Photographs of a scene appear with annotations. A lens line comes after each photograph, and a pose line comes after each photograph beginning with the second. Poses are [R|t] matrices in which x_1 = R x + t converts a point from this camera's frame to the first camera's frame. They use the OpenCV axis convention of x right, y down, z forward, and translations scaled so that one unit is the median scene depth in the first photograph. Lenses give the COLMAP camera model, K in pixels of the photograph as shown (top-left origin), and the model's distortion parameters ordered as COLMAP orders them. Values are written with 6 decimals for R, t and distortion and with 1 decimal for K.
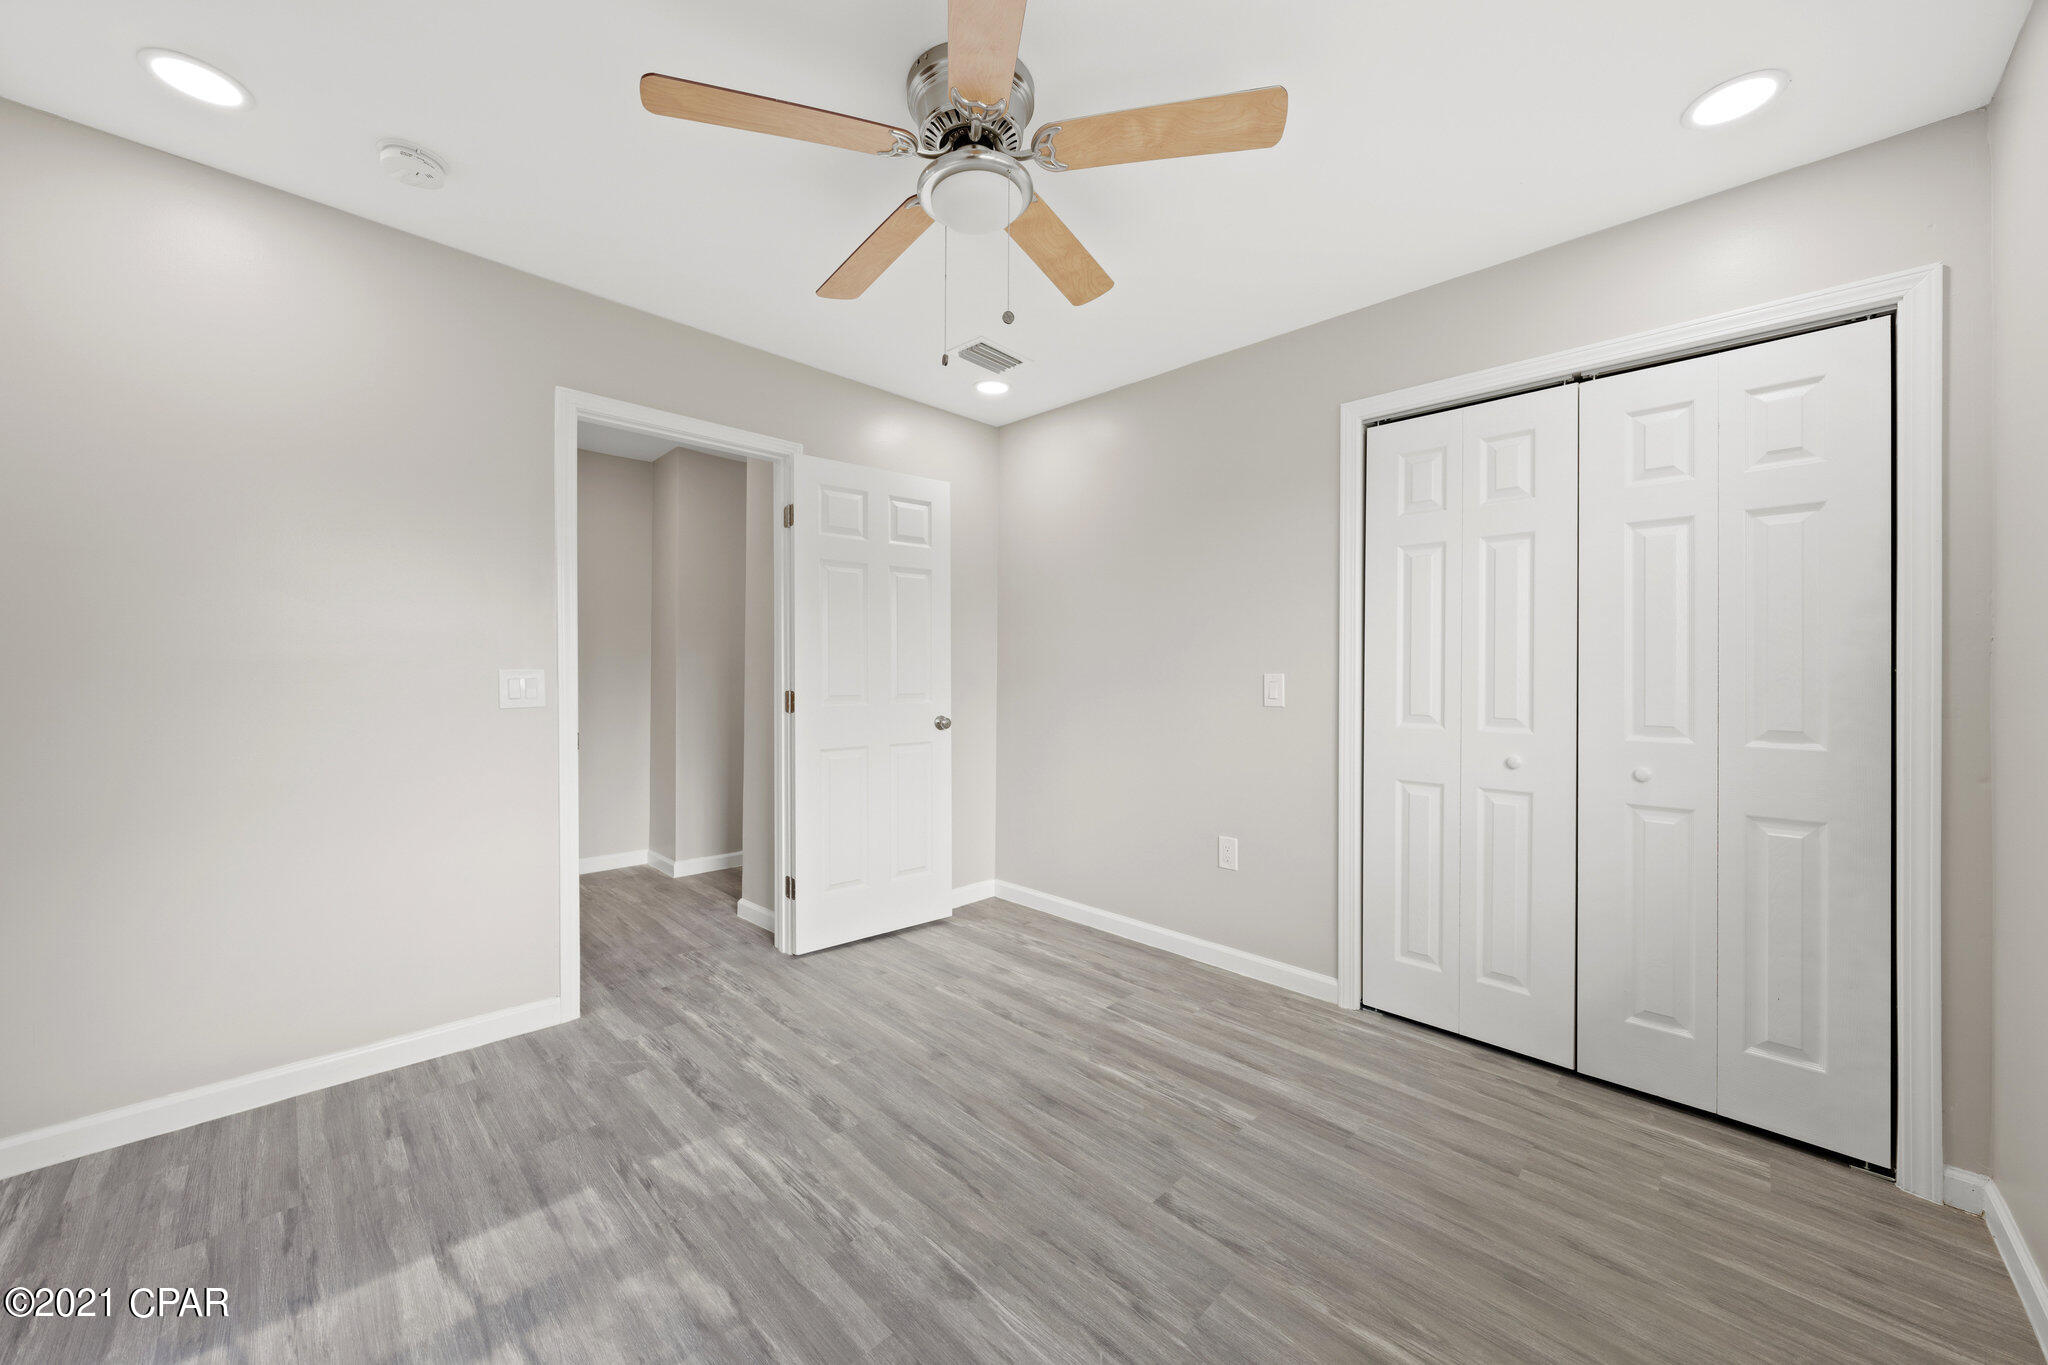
lens RADIAL K [[746.8, 0, 1033.3], [0, 746.8, 671.0], [0, 0, 1]] dist [0.000461, 0.000024]
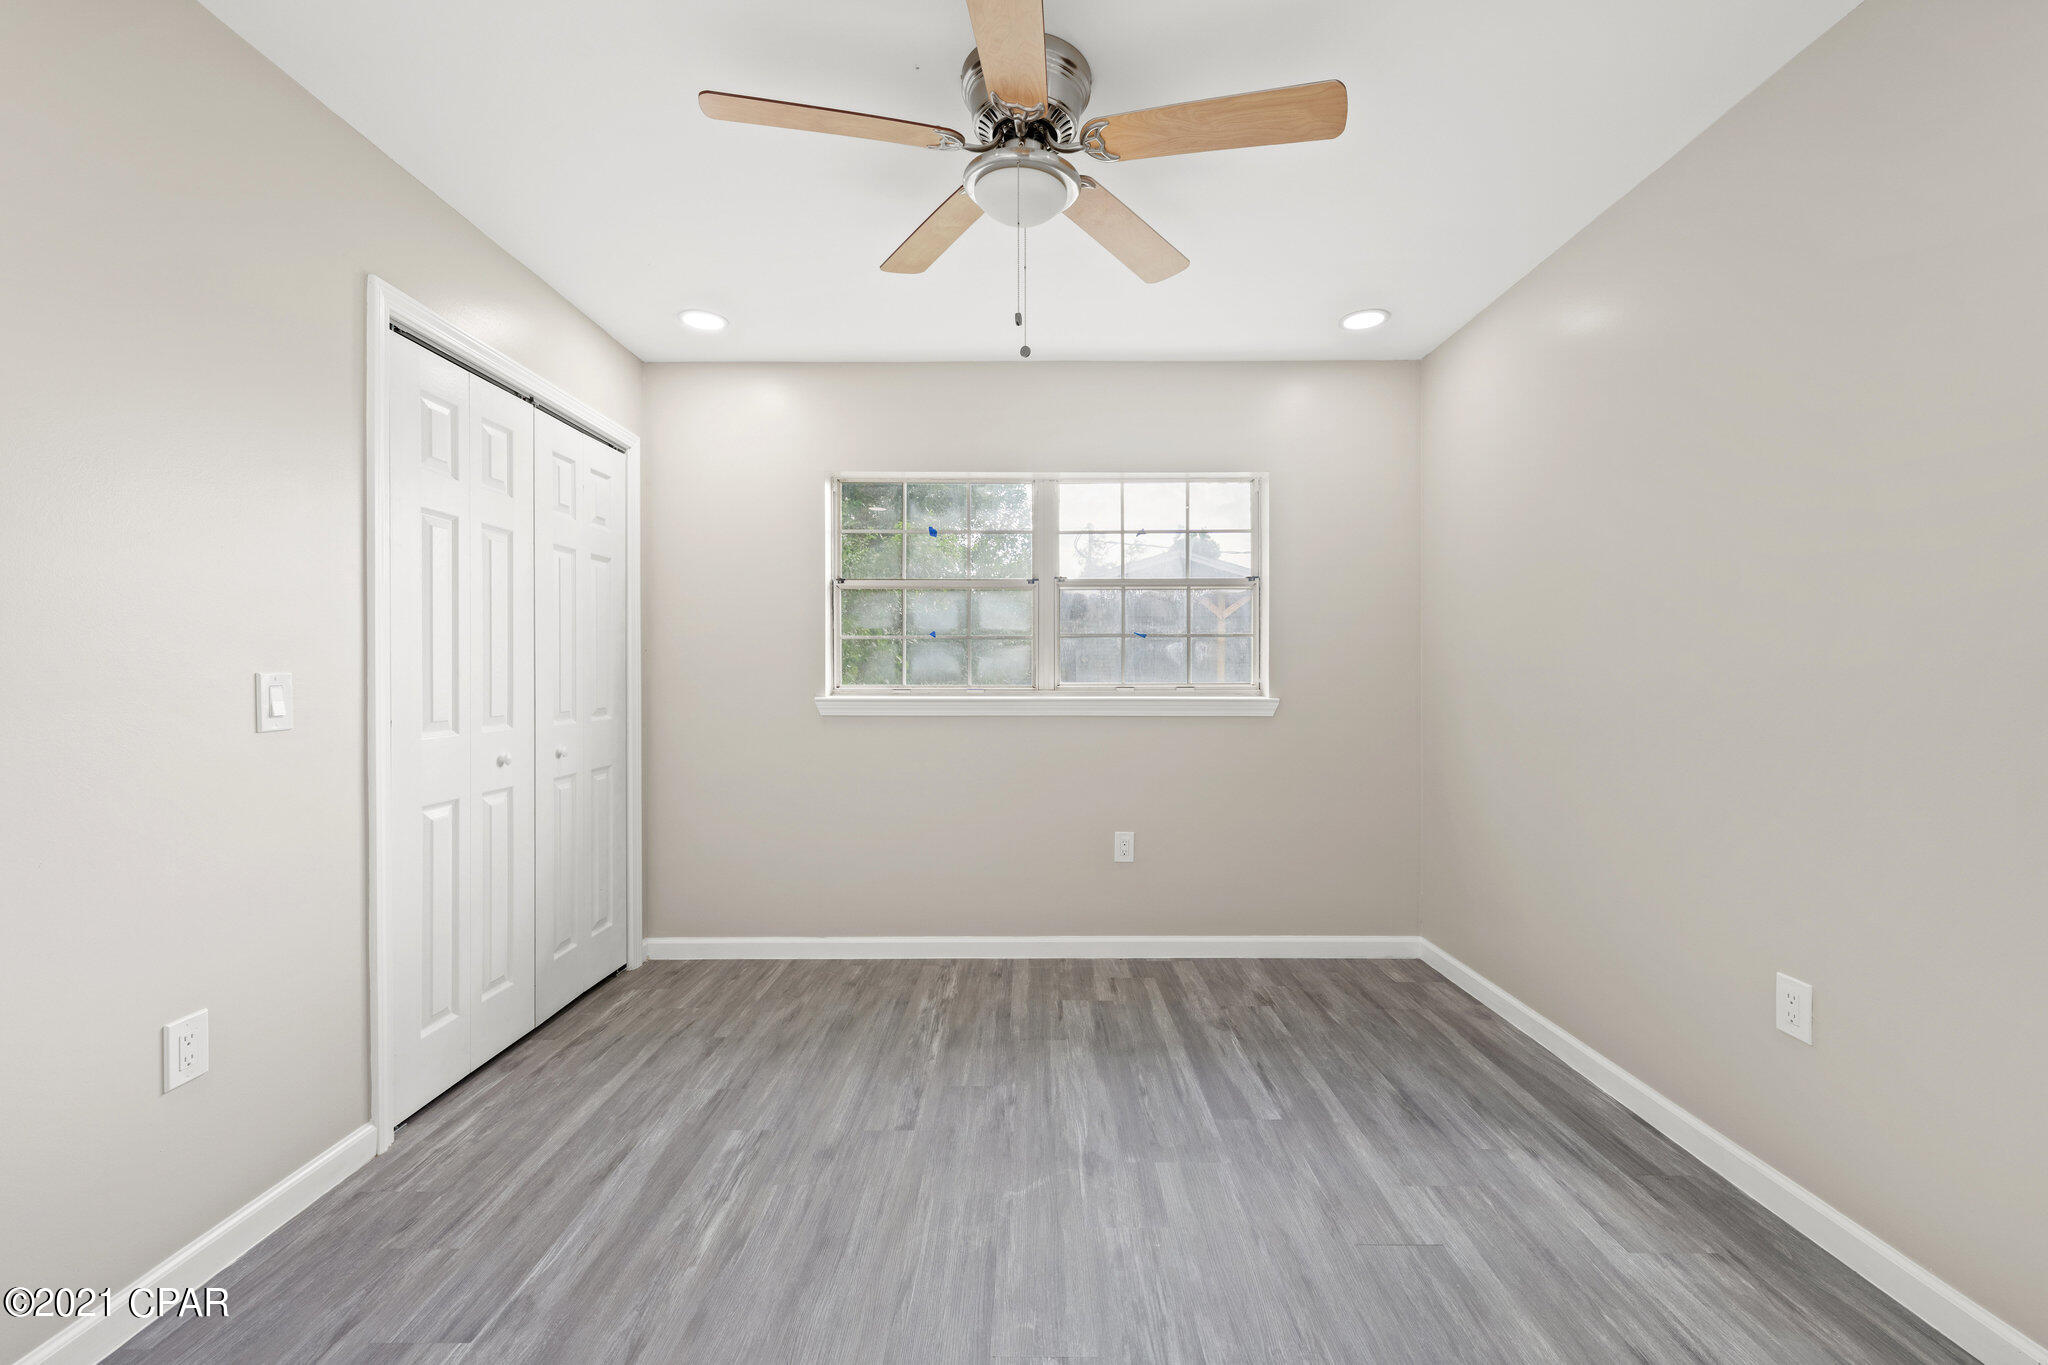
lens RADIAL K [[806.2, 0, 1034.6], [0, 806.2, 676.8], [0, 0, 1]] dist [-0.001148, -0.000073]
pose [[-0.694406, -0.010744, 0.719503, -0.696082], [-0.006572, 0.999942, 0.008589, -0.001019], [-0.719554, 0.001236, -0.694436, 1.401947]]
